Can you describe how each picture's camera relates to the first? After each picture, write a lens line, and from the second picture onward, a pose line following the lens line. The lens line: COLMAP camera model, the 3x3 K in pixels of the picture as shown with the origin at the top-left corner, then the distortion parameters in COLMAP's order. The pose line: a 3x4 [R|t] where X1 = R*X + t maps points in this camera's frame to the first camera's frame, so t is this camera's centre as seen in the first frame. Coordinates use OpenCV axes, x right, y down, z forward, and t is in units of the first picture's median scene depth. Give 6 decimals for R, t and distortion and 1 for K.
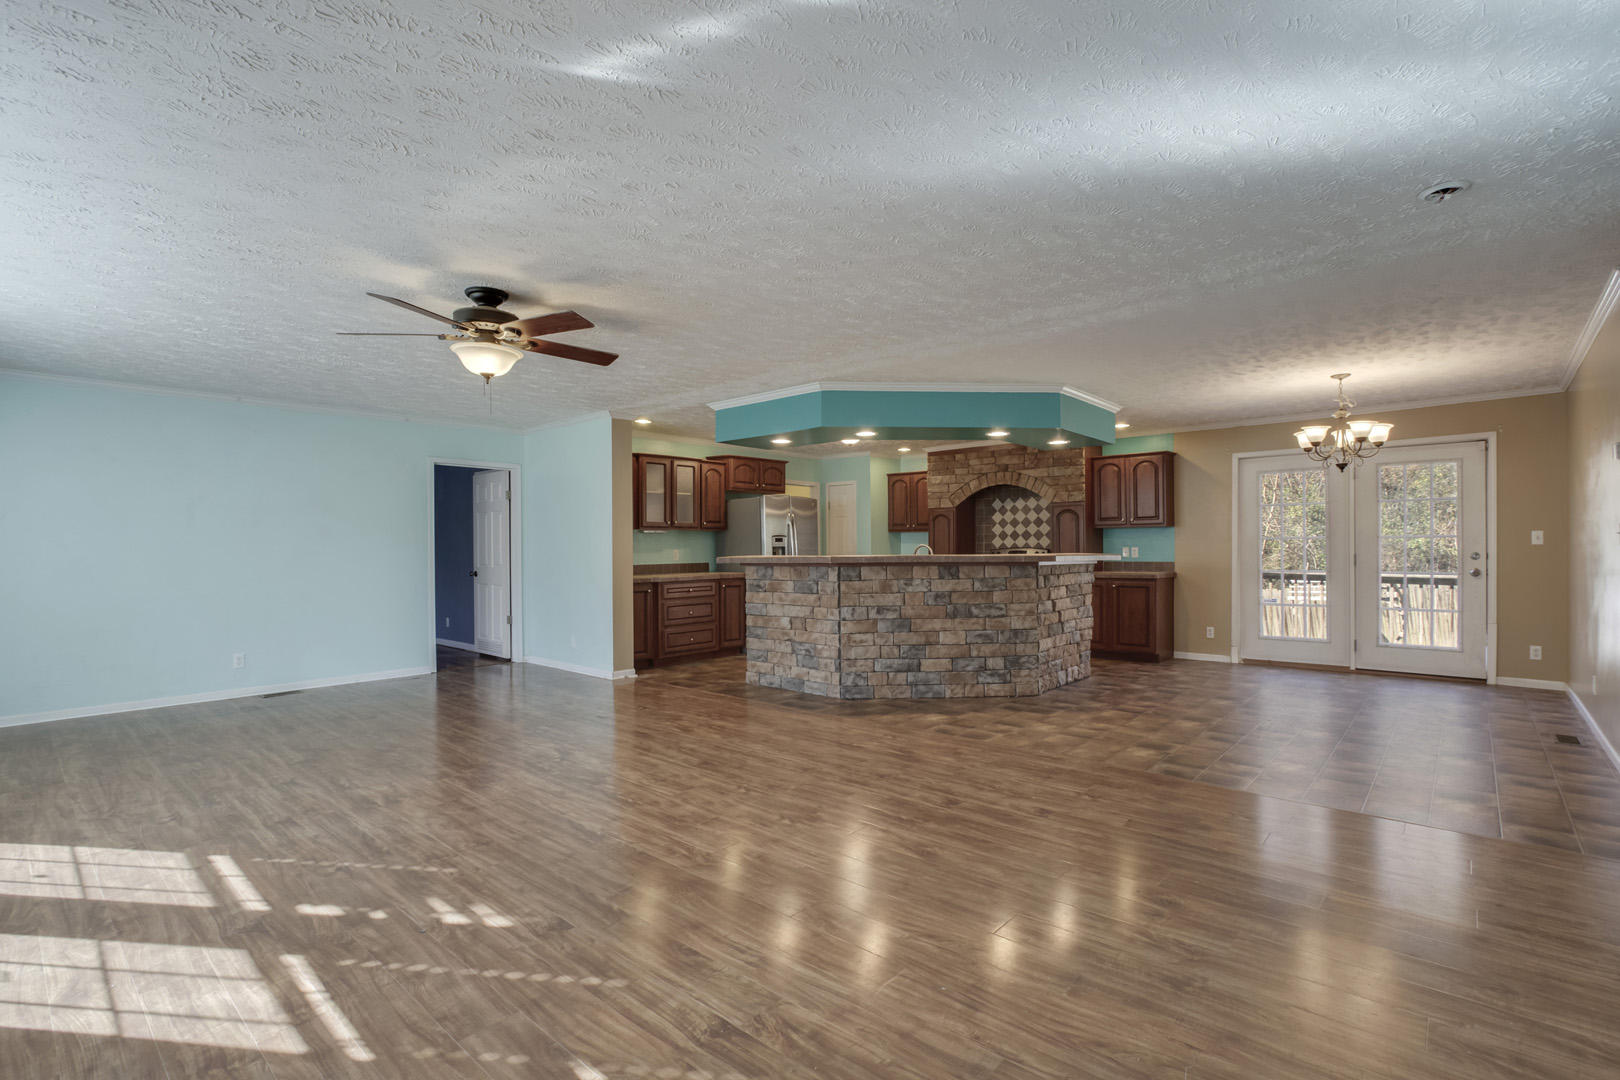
lens RADIAL K [[754.4, 0, 817.6], [0, 754.4, 549.7], [0, 0, 1]] dist [-0.018257, 0.005634]
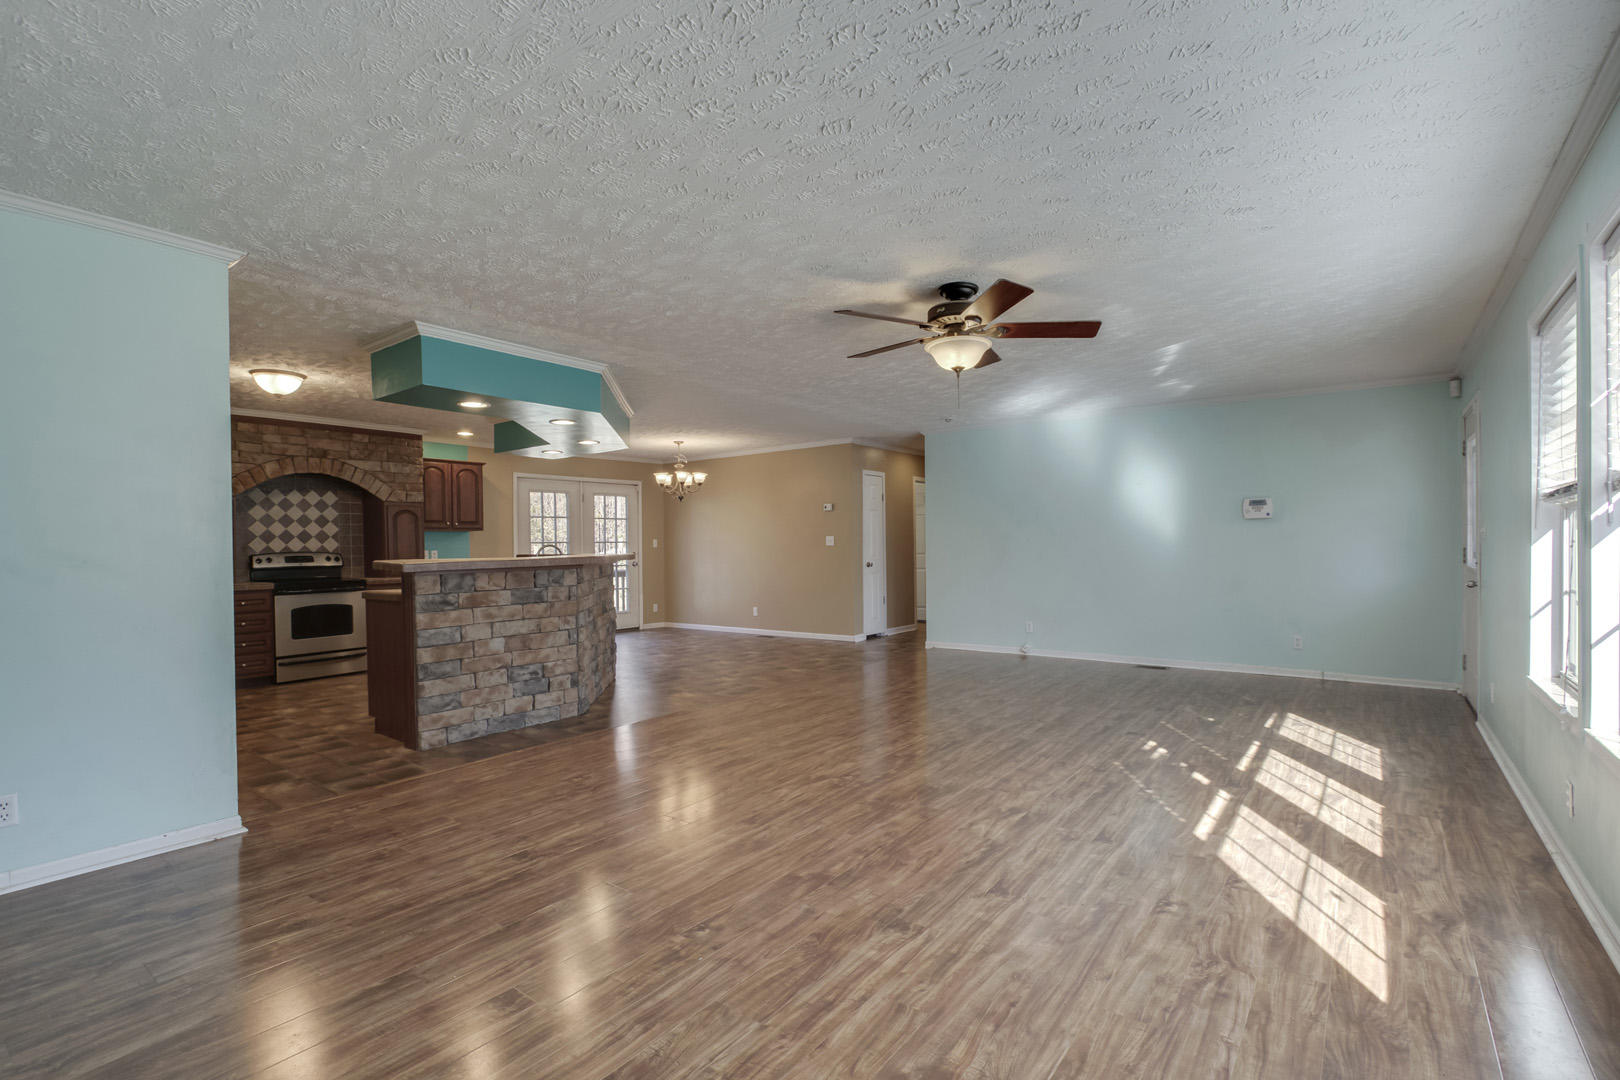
lens RADIAL K [[754.4, 0, 817.6], [0, 754.4, 549.7], [0, 0, 1]] dist [-0.018257, 0.005634]
pose [[-0.092719, 0.001159, 0.995692, -0.852121], [0.015078, 0.999886, 0.000240, 0.004513], [-0.995578, 0.015035, -0.092725, 0.765328]]
